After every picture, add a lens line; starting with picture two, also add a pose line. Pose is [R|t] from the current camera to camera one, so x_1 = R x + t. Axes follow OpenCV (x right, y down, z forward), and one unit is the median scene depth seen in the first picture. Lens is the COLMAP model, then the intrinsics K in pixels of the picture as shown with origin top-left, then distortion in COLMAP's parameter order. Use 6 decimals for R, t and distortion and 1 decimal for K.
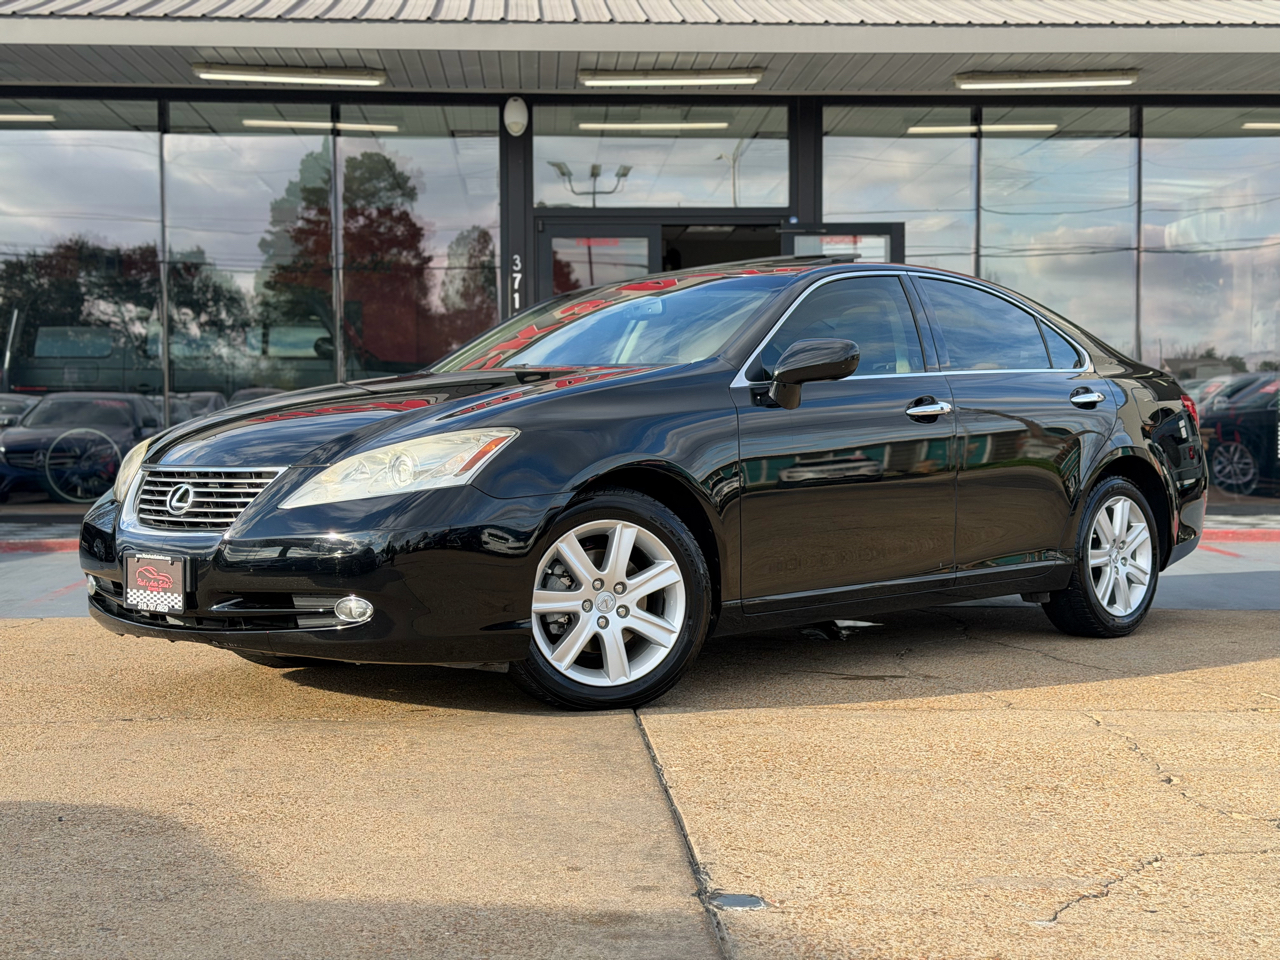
lens RADIAL K [[1779.9, 0, 632.0], [0, 1779.9, 476.3], [0, 0, 1]] dist [0.215734, -0.525940]
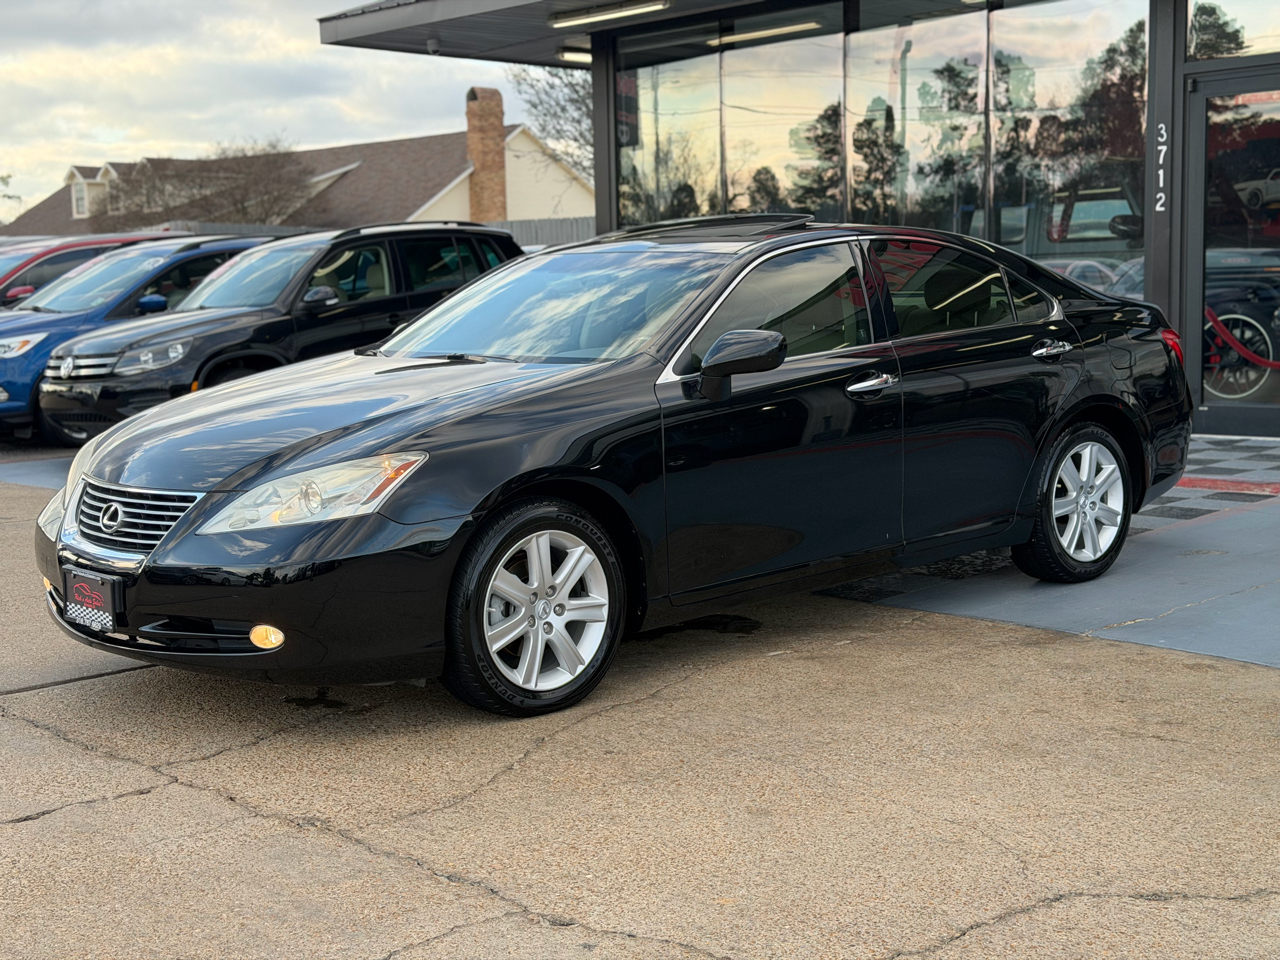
lens RADIAL K [[1779.9, 0, 632.0], [0, 1779.9, 476.3], [0, 0, 1]] dist [0.215734, -0.525940]
pose [[0.998003, -0.014904, -0.061375, 0.110534], [0.021506, 0.993880, 0.108353, -0.115862], [0.059384, -0.109456, 0.992216, -0.007330]]
